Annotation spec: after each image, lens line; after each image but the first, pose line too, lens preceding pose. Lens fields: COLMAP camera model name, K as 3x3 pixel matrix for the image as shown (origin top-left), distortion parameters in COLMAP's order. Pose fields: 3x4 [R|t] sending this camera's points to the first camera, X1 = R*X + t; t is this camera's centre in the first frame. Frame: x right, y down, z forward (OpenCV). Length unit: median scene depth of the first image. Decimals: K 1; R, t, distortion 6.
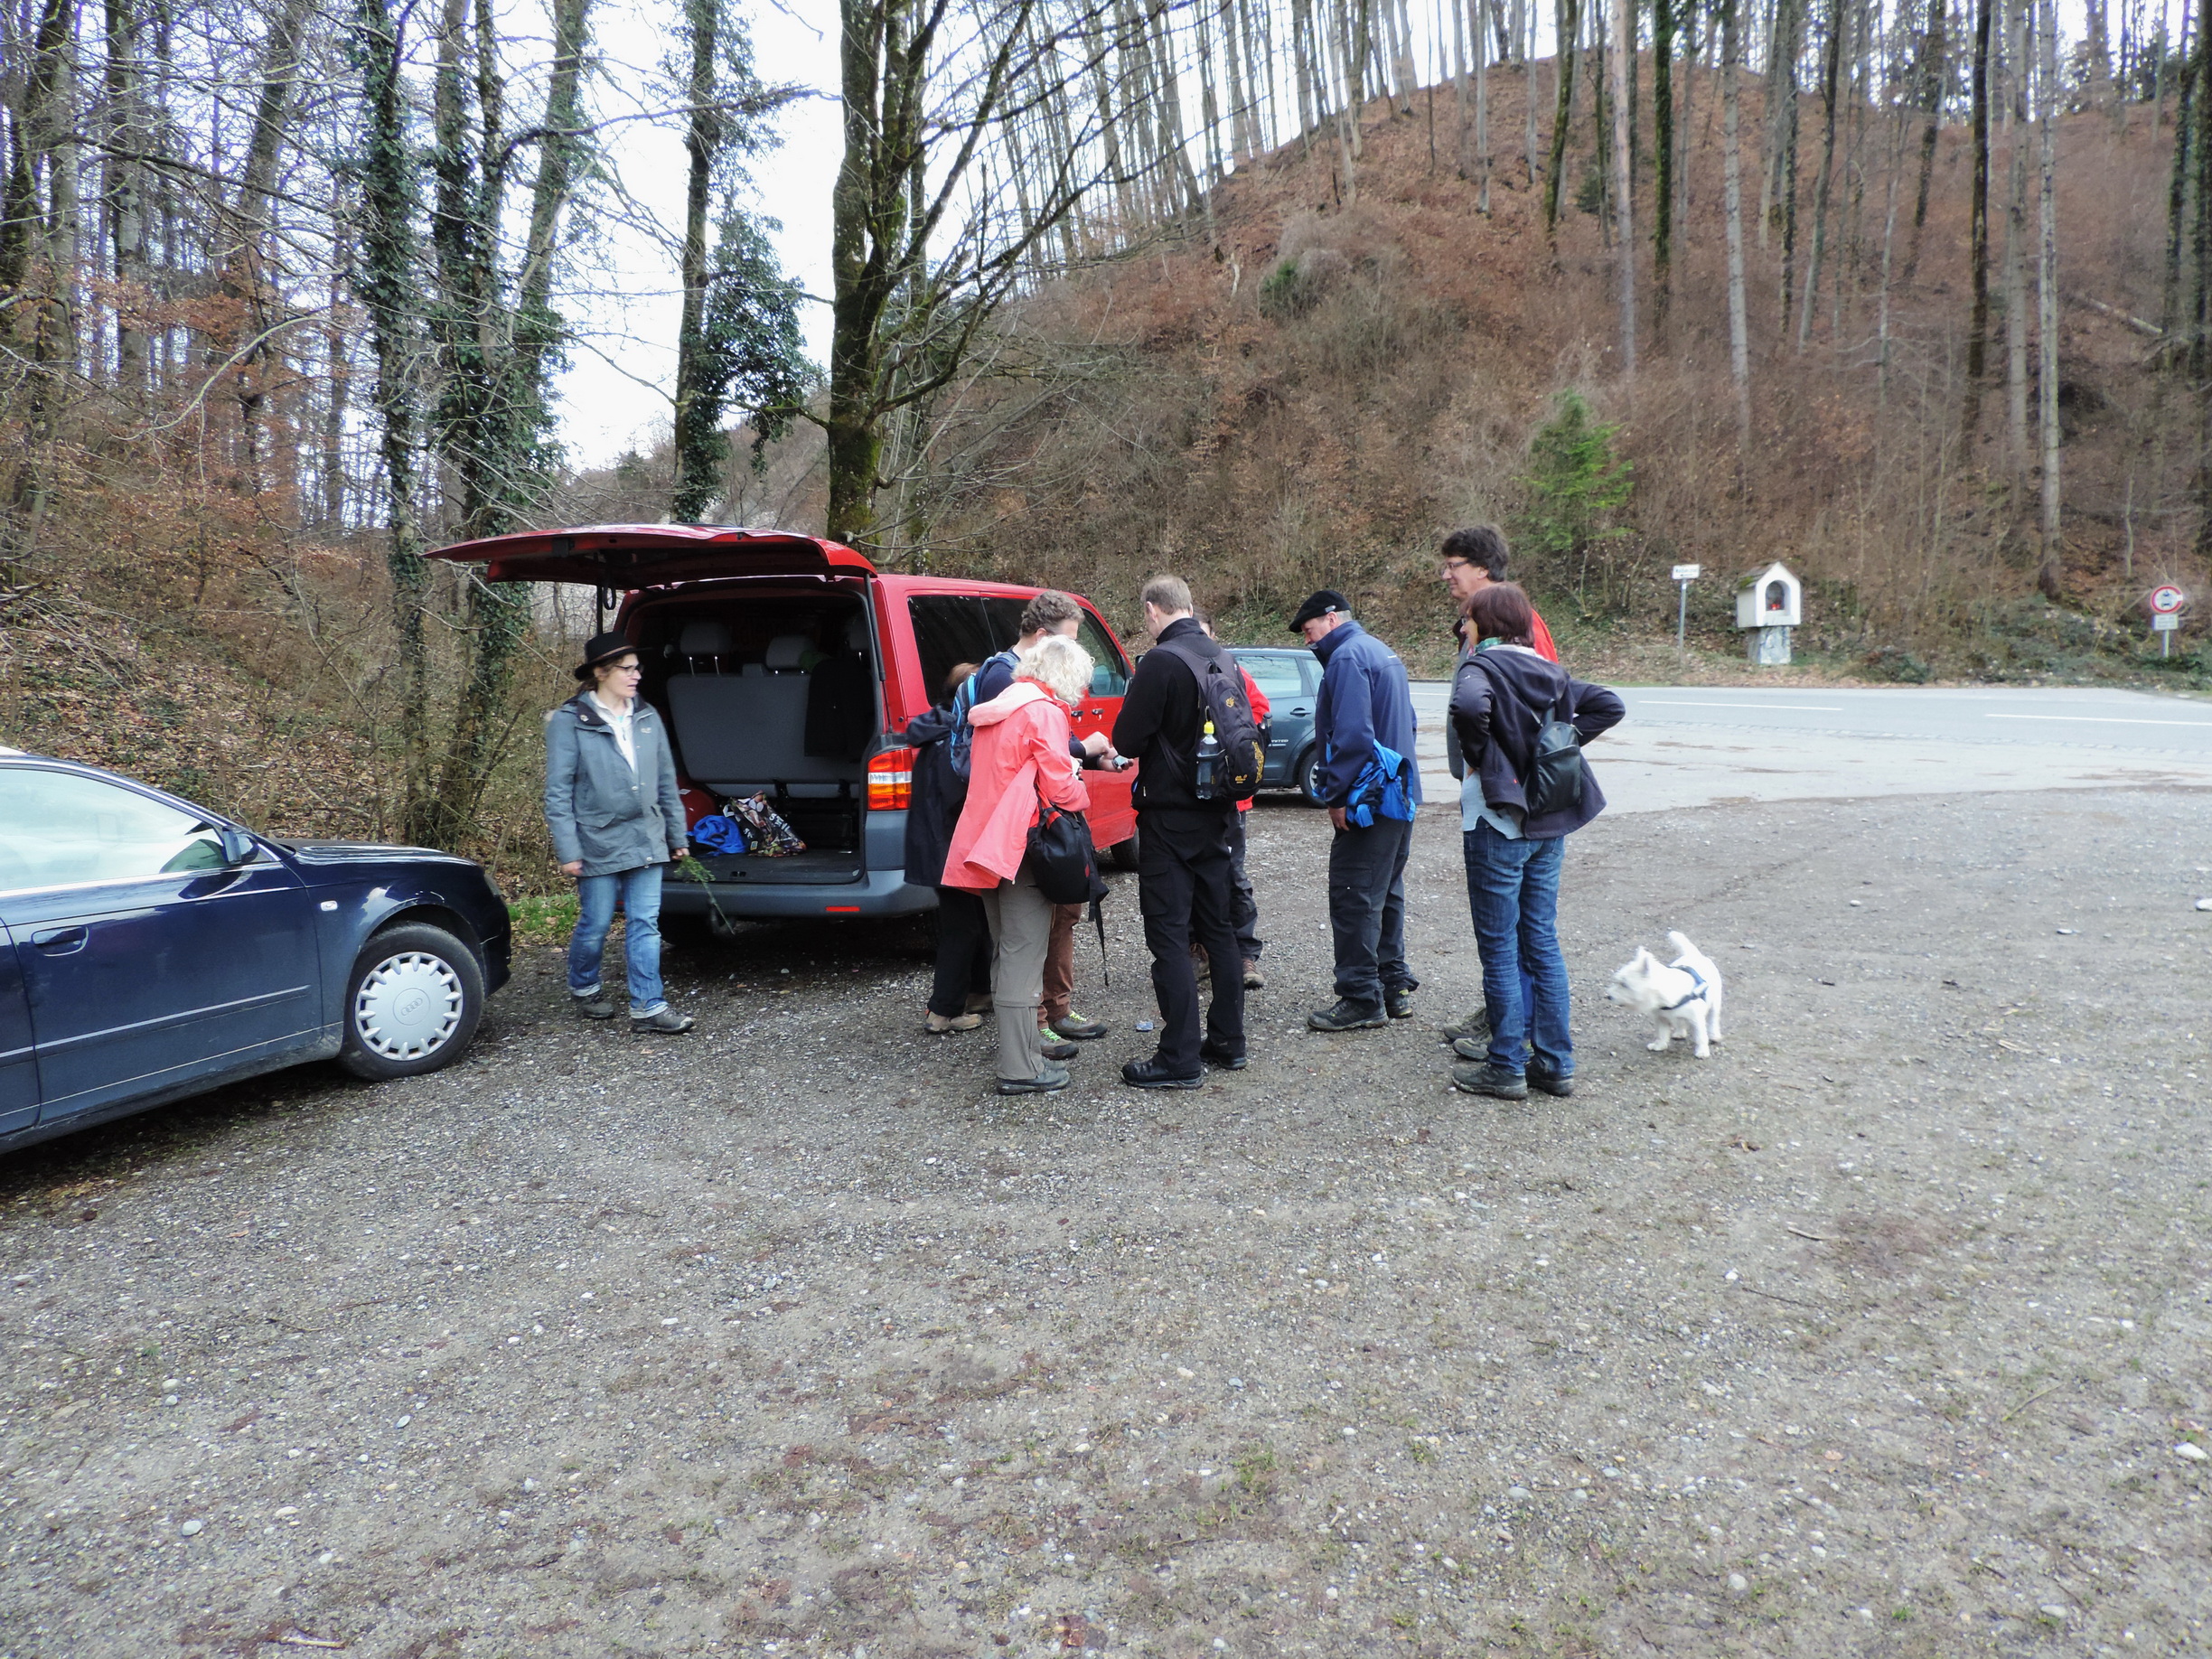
lens RADIAL K [[1608.8, 0, 1107.4], [0, 1608.8, 832.0], [0, 0, 1]] dist [-0.001139, -0.000207]
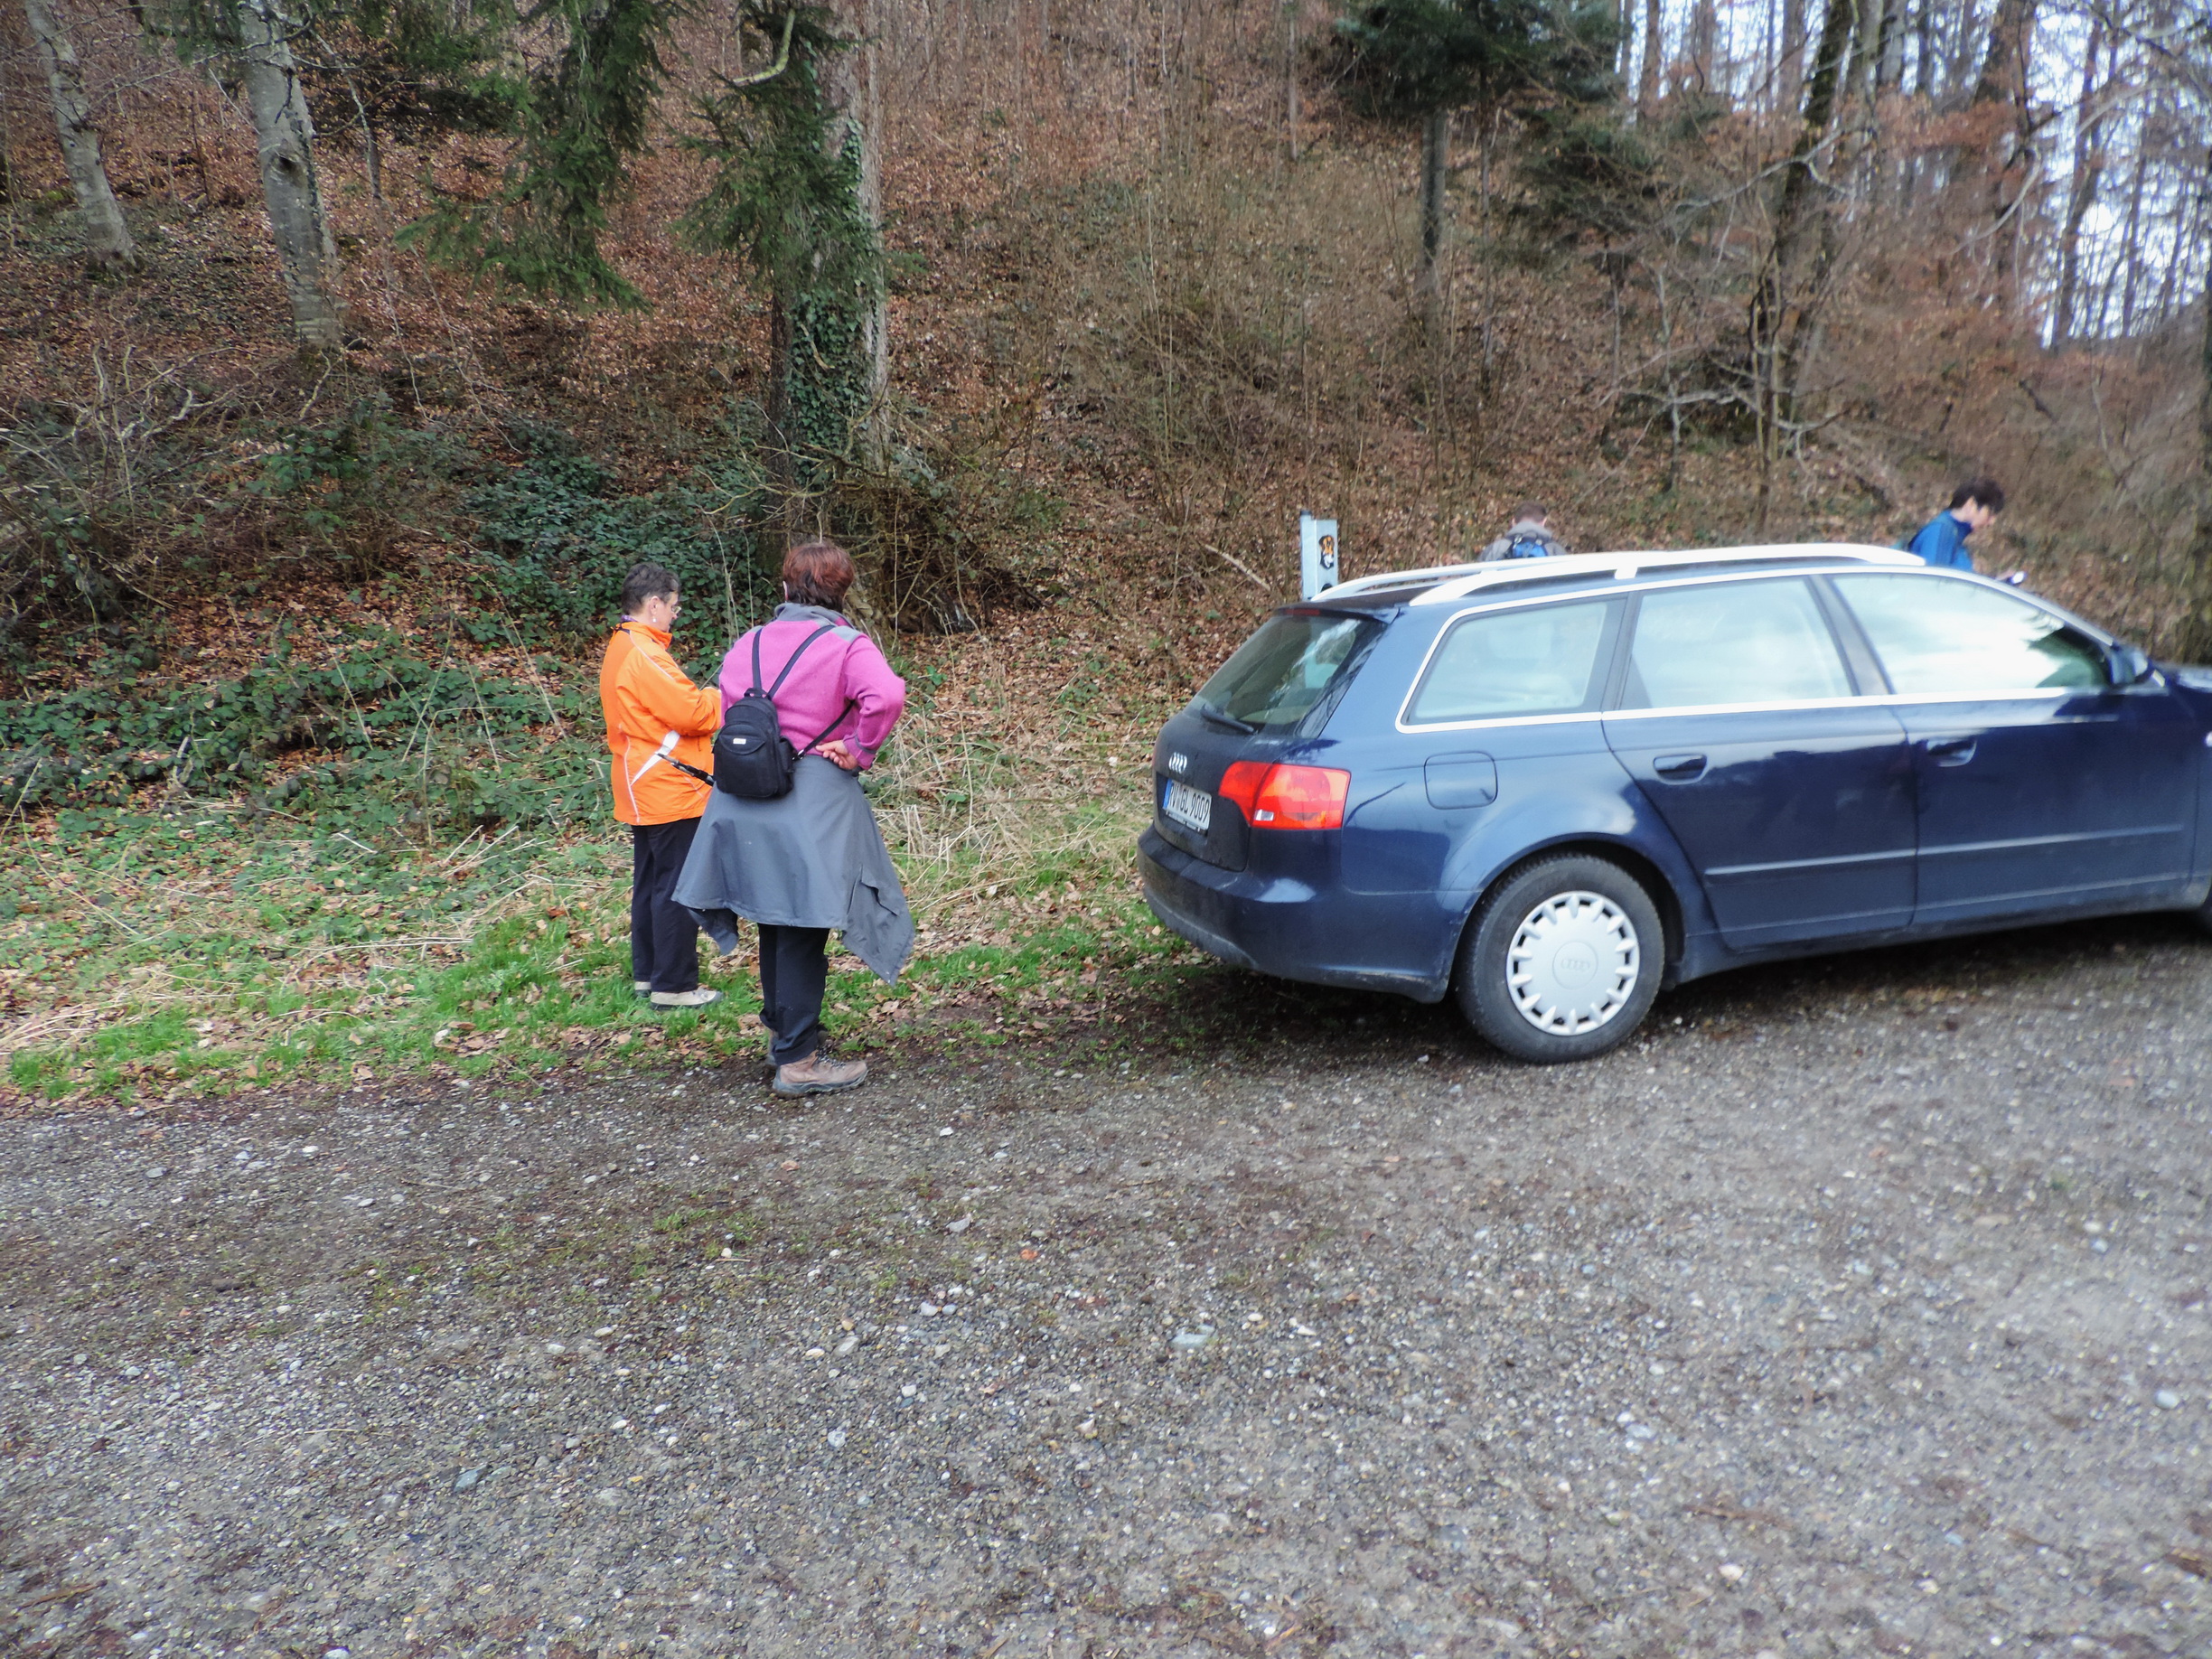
lens RADIAL K [[1608.8, 0, 1107.7], [0, 1608.8, 828.0], [0, 0, 1]] dist [-0.001139, -0.000207]
pose [[0.579667, 0.131872, -0.804112, -0.147195], [-0.050759, 0.990745, 0.125888, 0.017062], [0.813271, -0.032158, 0.580996, -0.007046]]
